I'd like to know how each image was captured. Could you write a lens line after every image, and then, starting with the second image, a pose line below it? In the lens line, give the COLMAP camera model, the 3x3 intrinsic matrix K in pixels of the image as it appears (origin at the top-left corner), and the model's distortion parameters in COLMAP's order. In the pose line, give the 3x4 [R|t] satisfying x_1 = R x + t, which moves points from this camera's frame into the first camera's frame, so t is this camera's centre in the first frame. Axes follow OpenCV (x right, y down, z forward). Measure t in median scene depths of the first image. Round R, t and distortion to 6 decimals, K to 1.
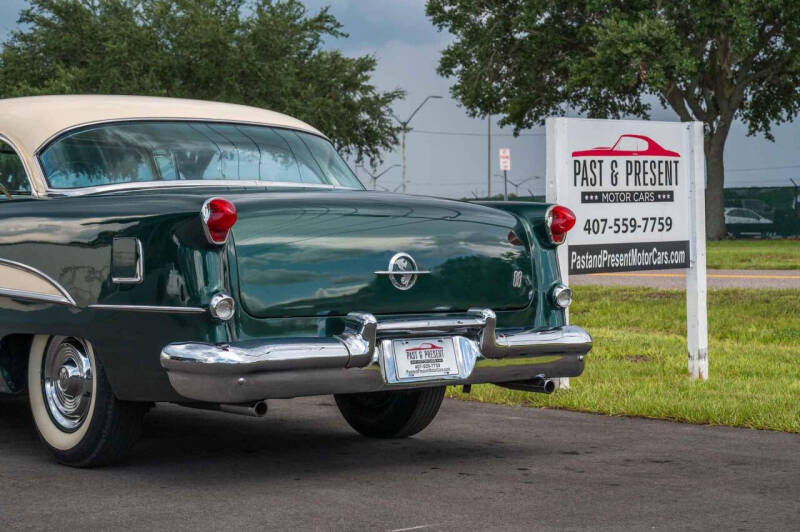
lens RADIAL K [[1648.1, 0, 400.0], [0, 1648.1, 265.4], [0, 0, 1]] dist [0.009845, 0.227247]
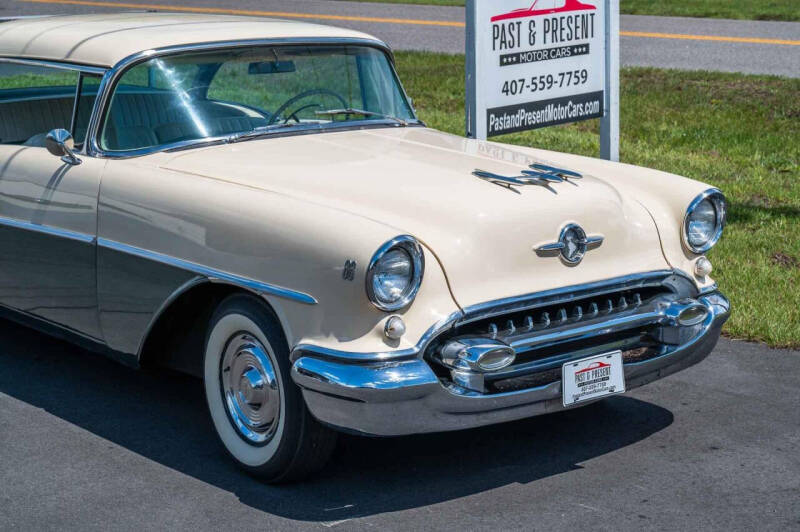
lens RADIAL K [[1648.1, 0, 400.0], [0, 1648.1, 265.4], [0, 0, 1]] dist [0.009845, 0.227247]
pose [[0.998684, -0.013914, 0.049367, -0.004273], [0.004279, 0.981749, 0.190132, -0.108747], [-0.051111, -0.189670, 0.980517, -0.025633]]
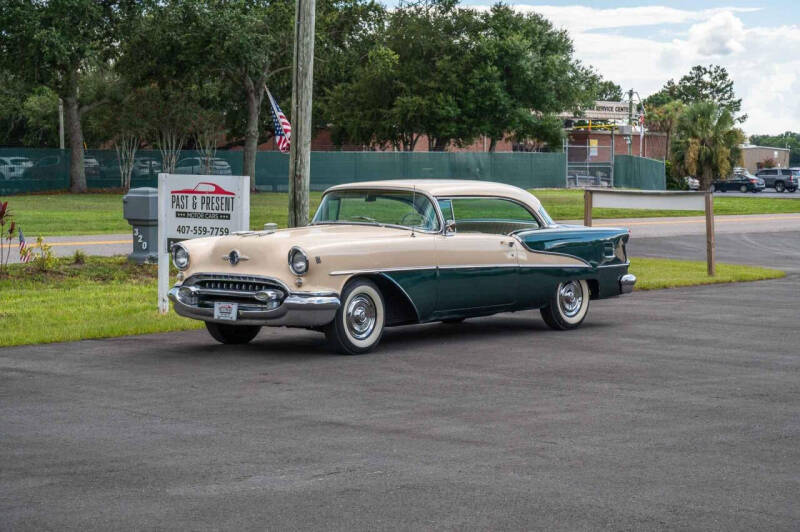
lens RADIAL K [[1648.1, 0, 400.0], [0, 1648.1, 265.4], [0, 0, 1]] dist [0.009845, 0.227247]
pose [[0.151152, 0.100993, -0.983338, 2.046095], [-0.036786, 0.994653, 0.096501, -0.176311], [0.987826, 0.021587, 0.154059, 0.938758]]
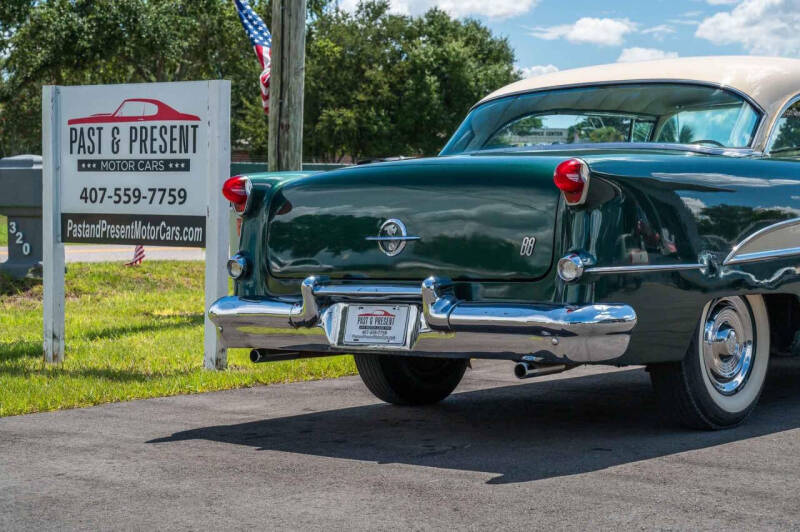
lens RADIAL K [[1648.1, 0, 400.0], [0, 1648.1, 265.4], [0, 0, 1]] dist [0.009845, 0.227247]
pose [[0.208791, 0.078713, -0.974787, 1.096068], [-0.033593, 0.996745, 0.073291, -0.059075], [0.977383, 0.017443, 0.210756, 0.957312]]
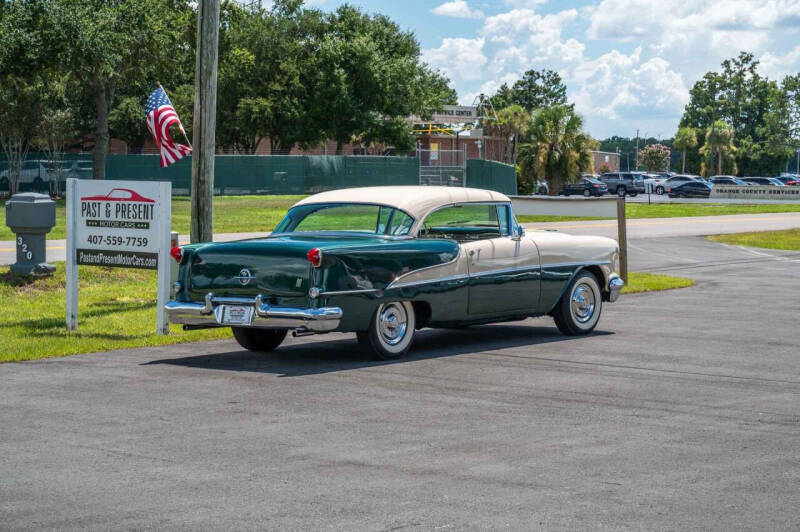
lens RADIAL K [[1655.7, 0, 400.0], [0, 1655.7, 265.8], [0, 0, 1]] dist [0.039353, -0.038864]
pose [[0.253168, 0.098077, -0.962438, 1.912613], [-0.042446, 0.995016, 0.090231, -0.169486], [0.966491, 0.018008, 0.256069, 0.845686]]
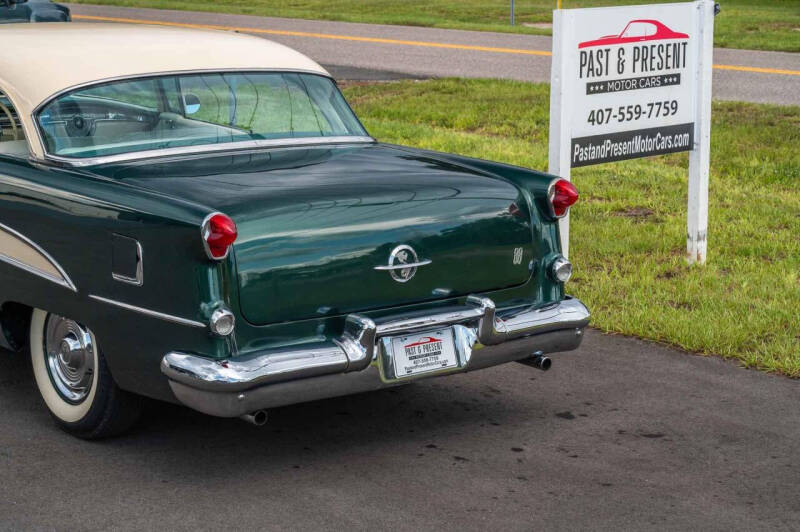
lens RADIAL K [[1648.1, 0, 400.0], [0, 1648.1, 265.4], [0, 0, 1]] dist [0.009845, 0.227247]
pose [[0.999845, 0.017587, 0.001012, -0.000696], [-0.017496, 0.984719, 0.173270, -0.103585], [0.002051, -0.173260, 0.984874, 0.009568]]
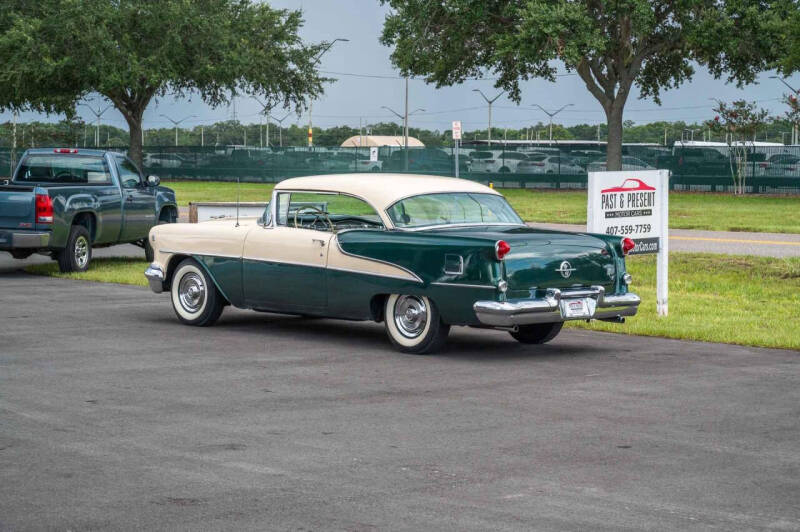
lens RADIAL K [[1655.7, 0, 400.0], [0, 1655.7, 265.8], [0, 0, 1]] dist [0.039353, -0.038864]
pose [[0.996931, 0.012555, 0.077270, -0.249212], [-0.016029, 0.998881, 0.044504, -0.061497], [-0.076625, -0.045606, 0.996016, -0.782447]]
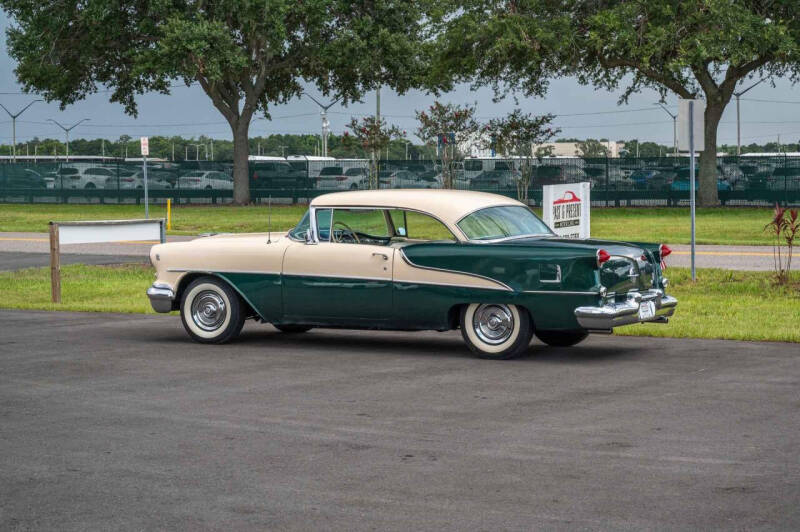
lens RADIAL K [[1648.1, 0, 400.0], [0, 1648.1, 265.4], [0, 0, 1]] dist [0.009845, 0.227247]
pose [[0.926444, -0.013698, 0.376183, -0.771019], [0.001170, 0.999438, 0.033510, -0.058013], [-0.376430, -0.030605, 0.925939, -0.713820]]
